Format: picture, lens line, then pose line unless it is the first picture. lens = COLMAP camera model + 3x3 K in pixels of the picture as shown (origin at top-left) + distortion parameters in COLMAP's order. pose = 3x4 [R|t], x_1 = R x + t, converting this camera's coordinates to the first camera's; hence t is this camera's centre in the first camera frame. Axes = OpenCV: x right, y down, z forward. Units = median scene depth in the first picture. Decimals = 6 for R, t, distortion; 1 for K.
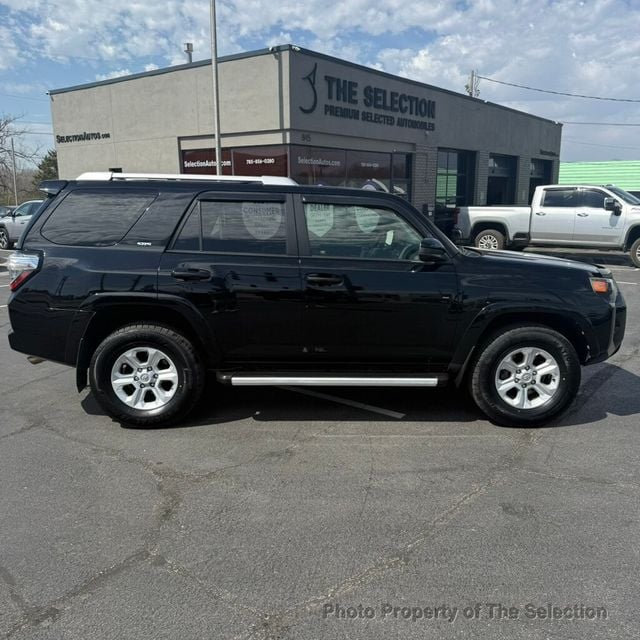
lens RADIAL K [[609.5, 0, 323.2], [0, 609.5, 318.1], [0, 0, 1]] dist [0.098296, -0.164386]
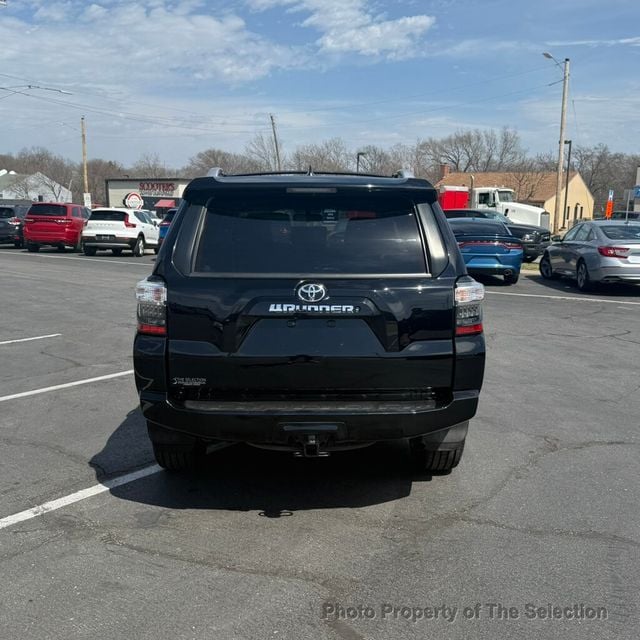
lens RADIAL K [[715.2, 0, 330.7], [0, 715.2, 320.8], [0, 0, 1]] dist [0.107864, -0.178665]
pose [[-0.012734, -0.153370, 0.988087, -0.494859], [0.168288, 0.973742, 0.153313, -0.080443], [-0.985656, 0.168235, 0.013410, 0.434152]]
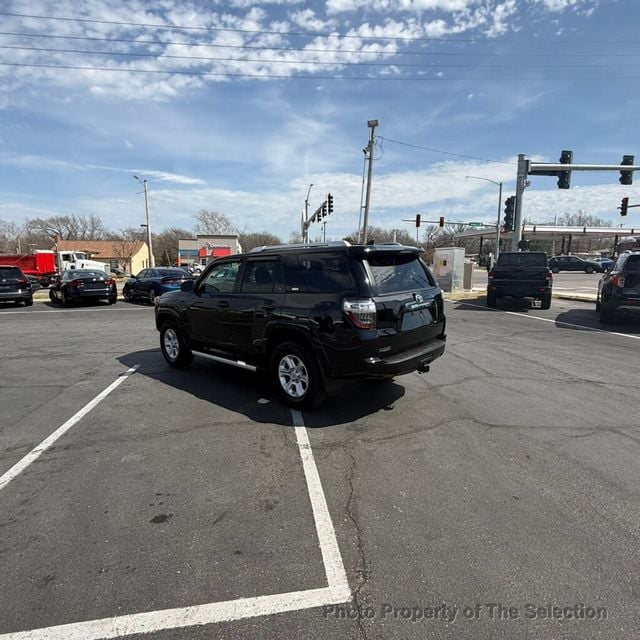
lens RADIAL K [[388.5, 0, 318.5], [0, 388.5, 320.3], [0, 0, 1]] dist [-0.003707, -0.000586]
pose [[-0.718812, -0.092228, 0.689060, -0.377993], [0.143788, 0.950006, 0.277151, -0.136739], [-0.680172, 0.298298, -0.669615, 0.743469]]
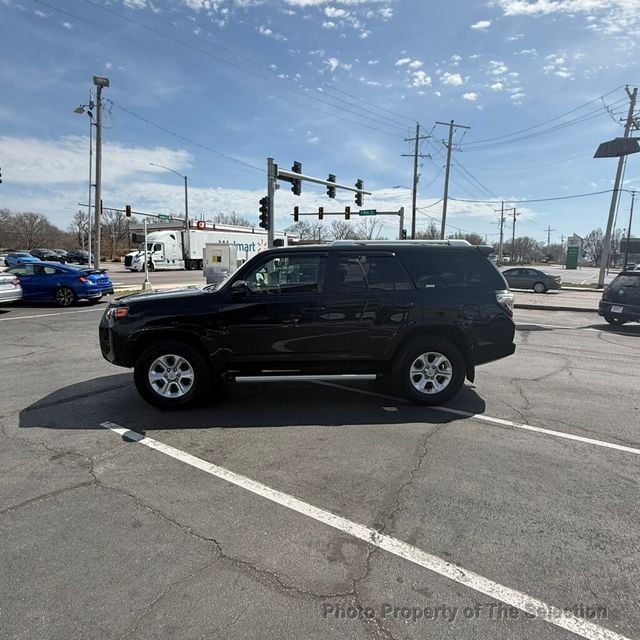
lens RADIAL K [[429.6, 0, 317.5], [0, 429.6, 317.5], [0, 0, 1]] dist [0.005234, 0.003377]
pose [[-0.999187, -0.001703, -0.040281, 0.003606], [-0.014586, 0.946702, 0.321780, -0.166313], [0.037587, 0.322106, -0.945957, 0.889437]]
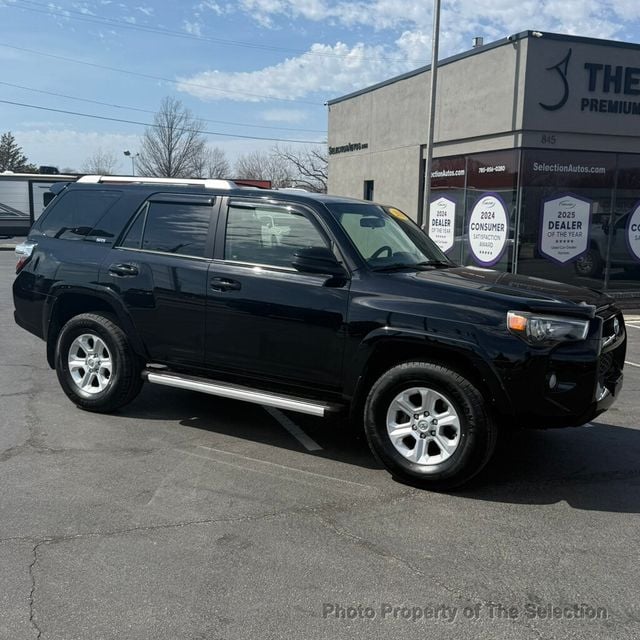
lens RADIAL K [[744.7, 0, 321.0], [0, 744.7, 306.3], [0, 0, 1]] dist [0.212578, -0.575161]
pose [[0.841347, 0.089994, -0.532951, 0.285744], [-0.130468, 0.990698, -0.038675, -0.001105], [0.524513, 0.102072, 0.845262, 0.030532]]
